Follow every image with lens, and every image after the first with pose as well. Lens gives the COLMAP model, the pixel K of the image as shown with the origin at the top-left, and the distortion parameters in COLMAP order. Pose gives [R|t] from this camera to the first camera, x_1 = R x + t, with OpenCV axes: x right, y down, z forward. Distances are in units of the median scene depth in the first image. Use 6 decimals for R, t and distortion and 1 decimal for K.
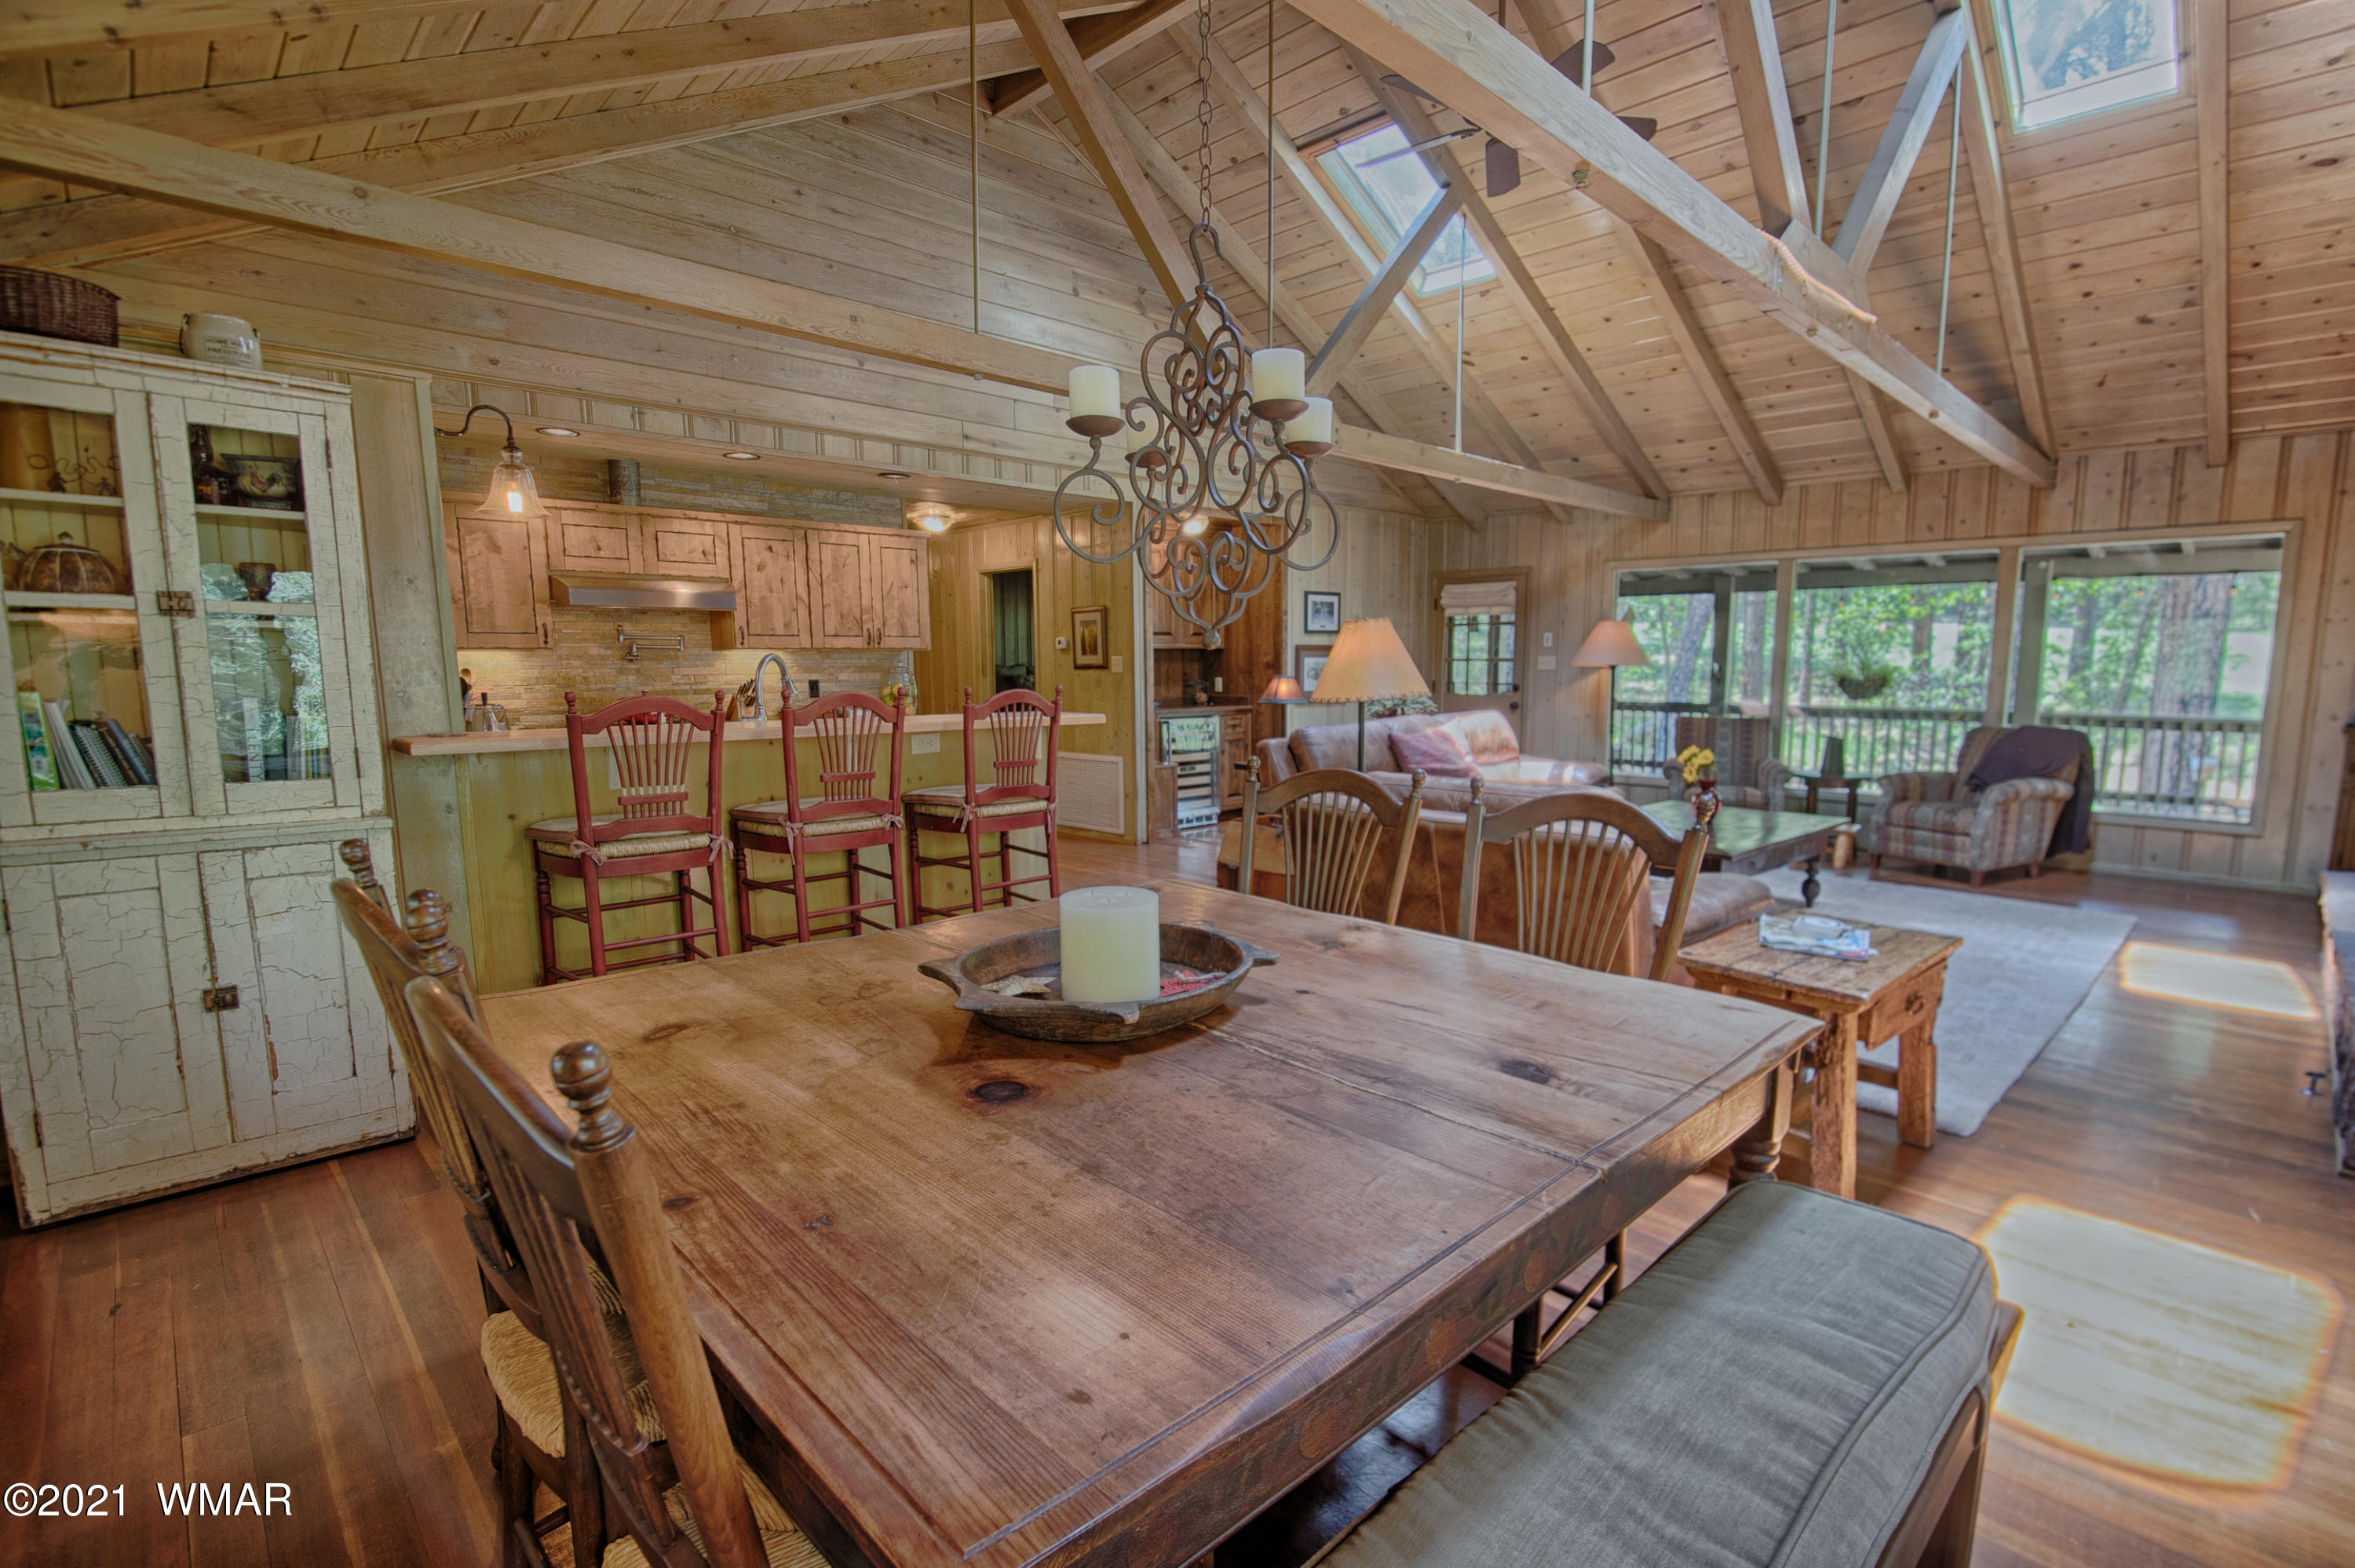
lens RADIAL K [[1092.5, 0, 1227.9], [0, 1092.5, 817.8], [0, 0, 1]] dist [-0.016528, 0.000109]
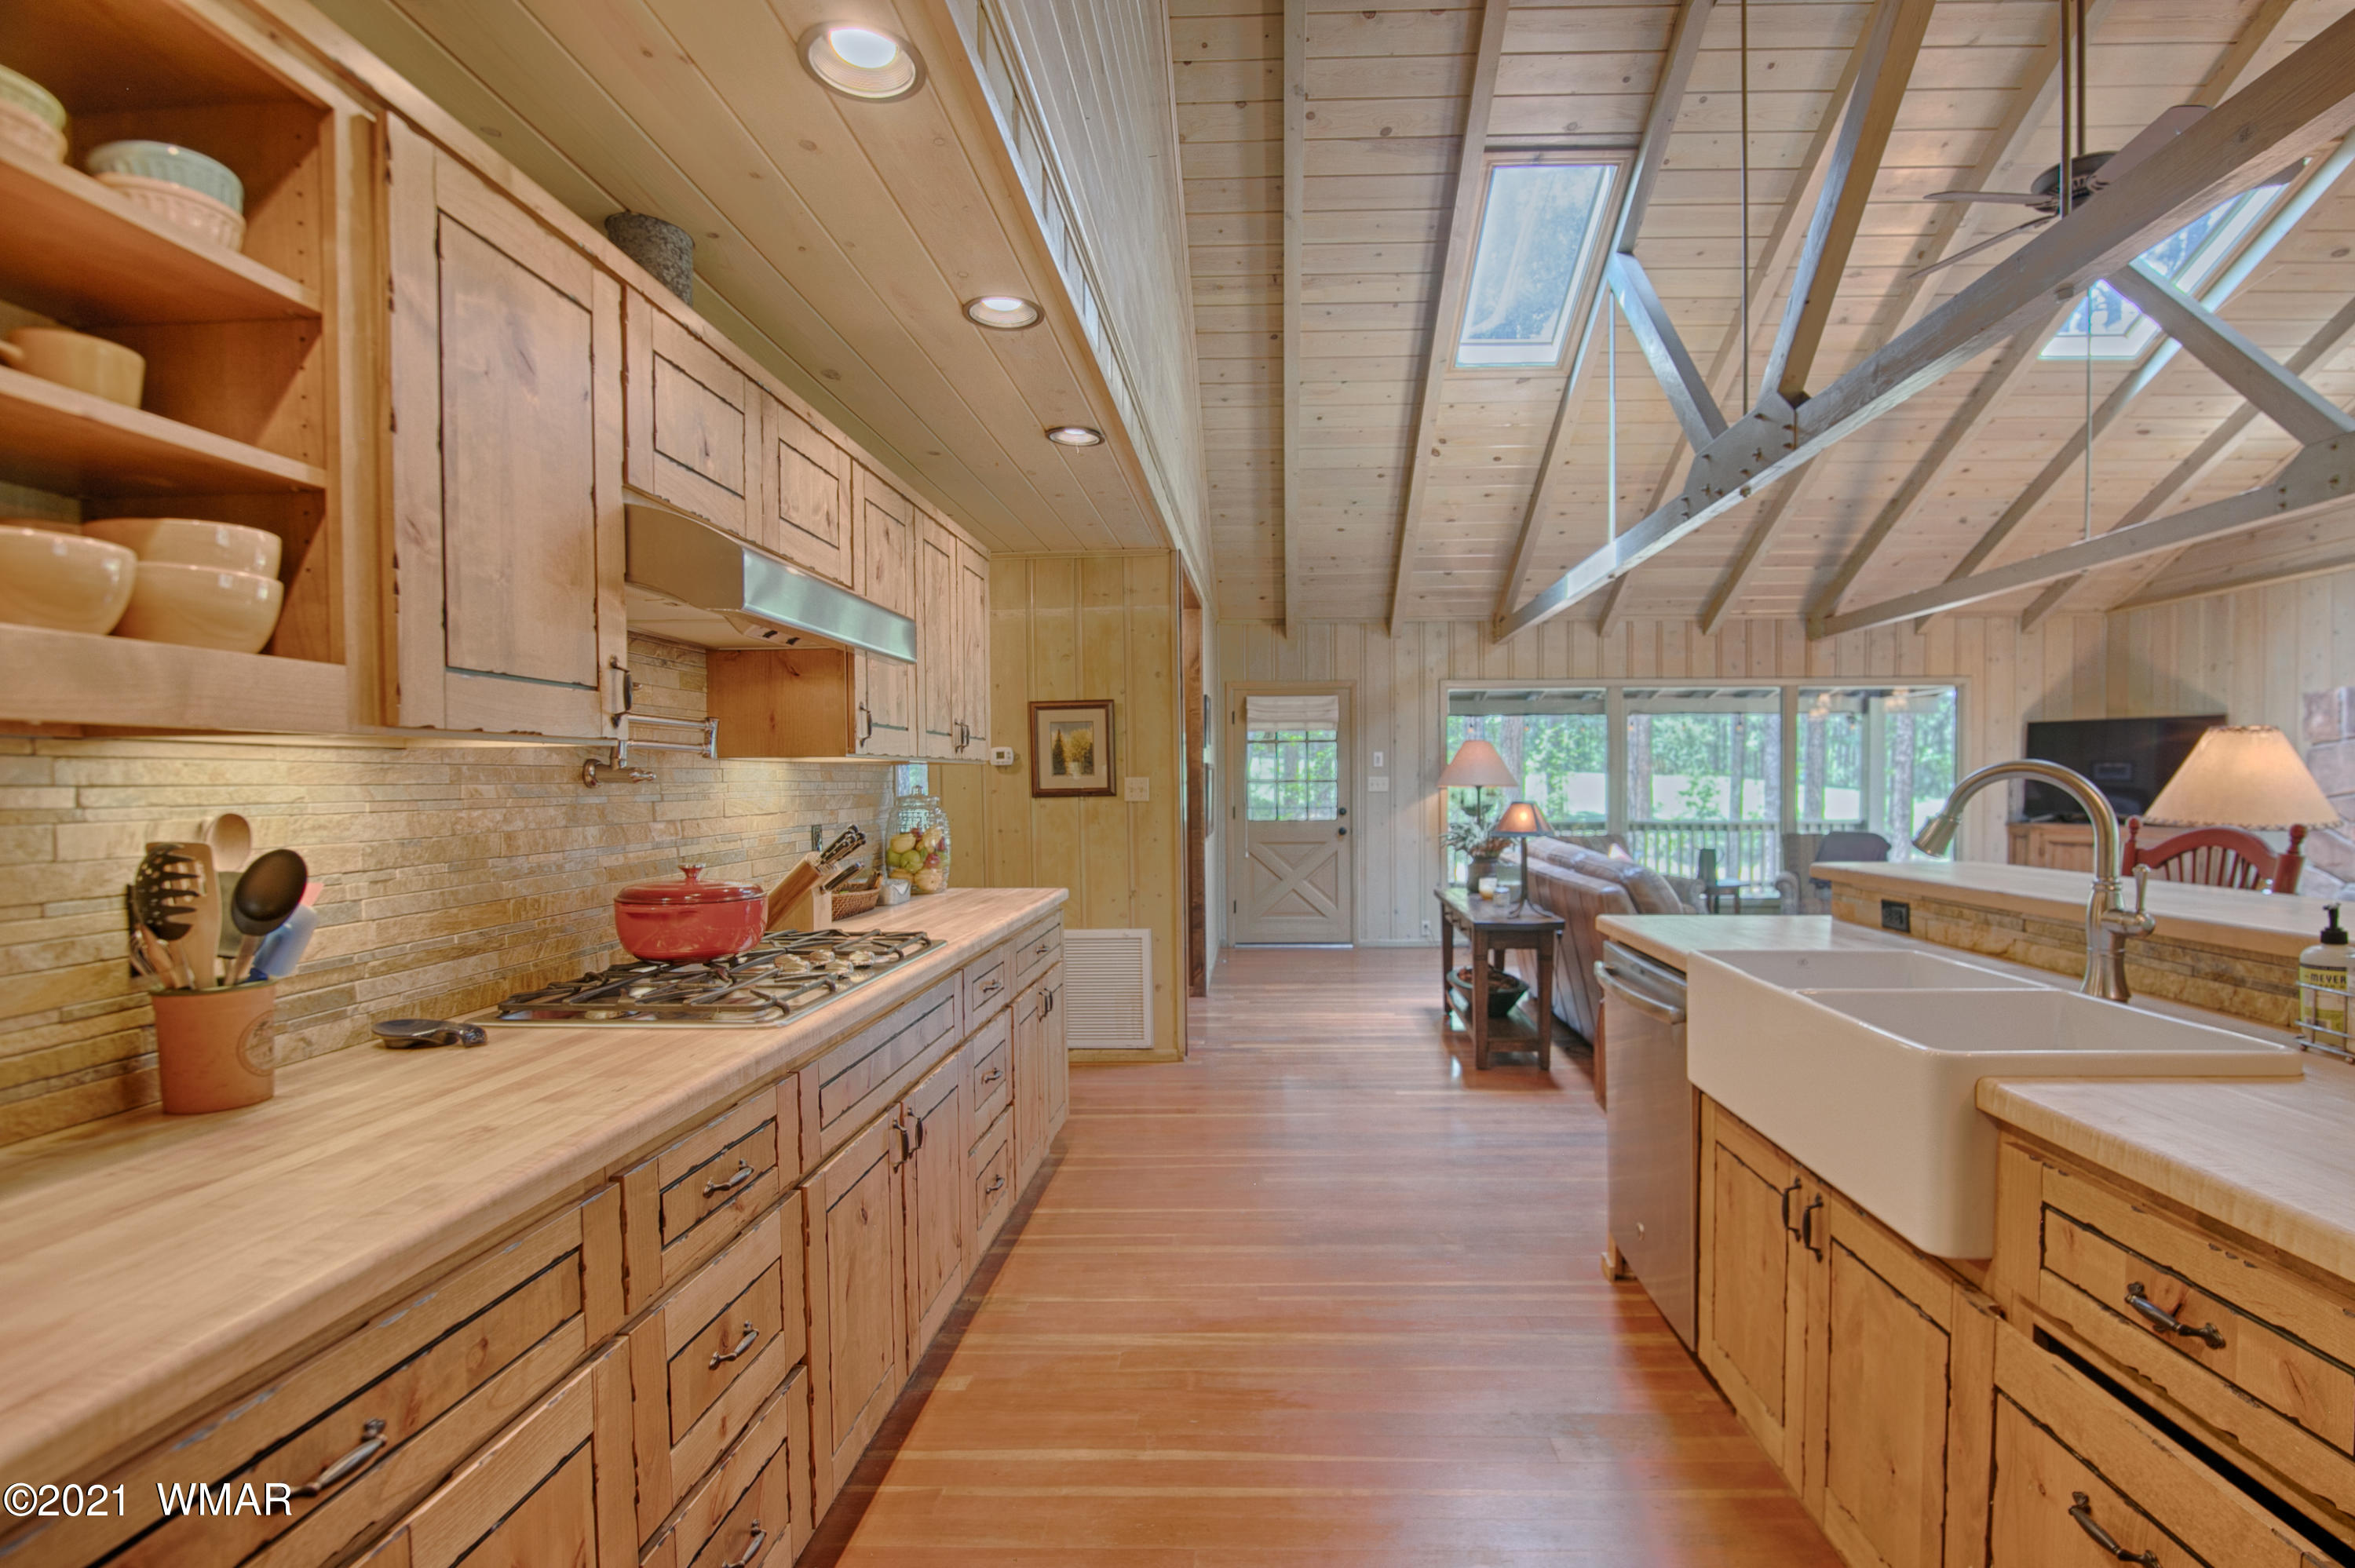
lens RADIAL K [[1092.5, 0, 1227.9], [0, 1092.5, 817.8], [0, 0, 1]] dist [-0.016528, 0.000109]
pose [[0.737664, -0.025241, 0.674696, -0.563890], [0.100772, 0.992224, -0.073056, -0.077604], [-0.667606, 0.121881, 0.734471, 0.538681]]
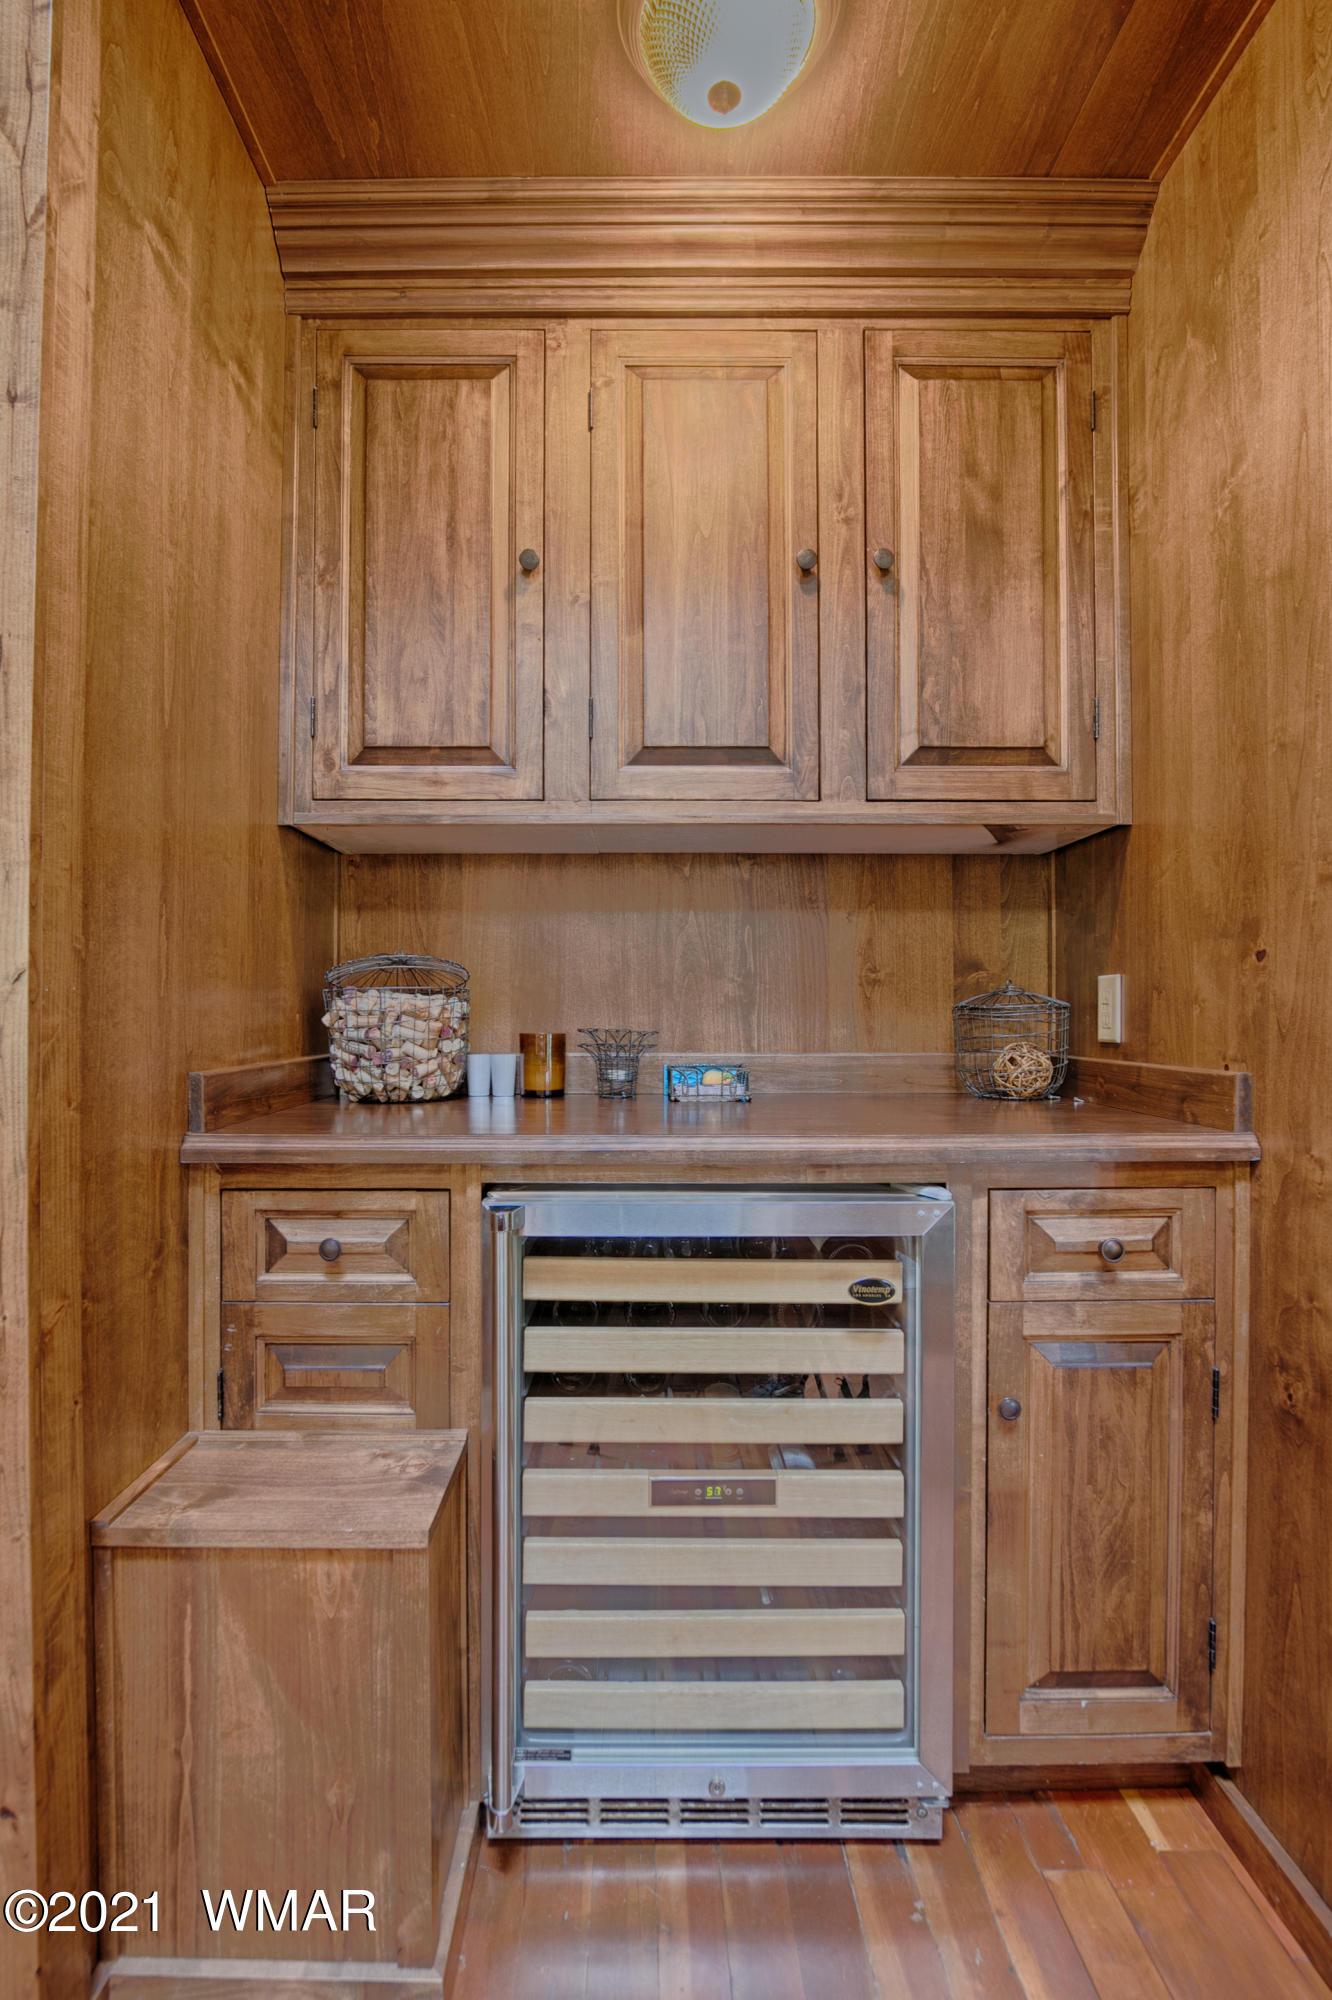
lens RADIAL K [[942.9, 0, 635.1], [0, 942.9, 1002.9], [0, 0, 1]] dist [-0.017705, 0.000653]
pose [[0.702847, -0.002596, -0.711337, 0.070954], [-0.101125, 0.989472, -0.103529, -0.127605], [0.704117, 0.144698, 0.695185, 1.085787]]
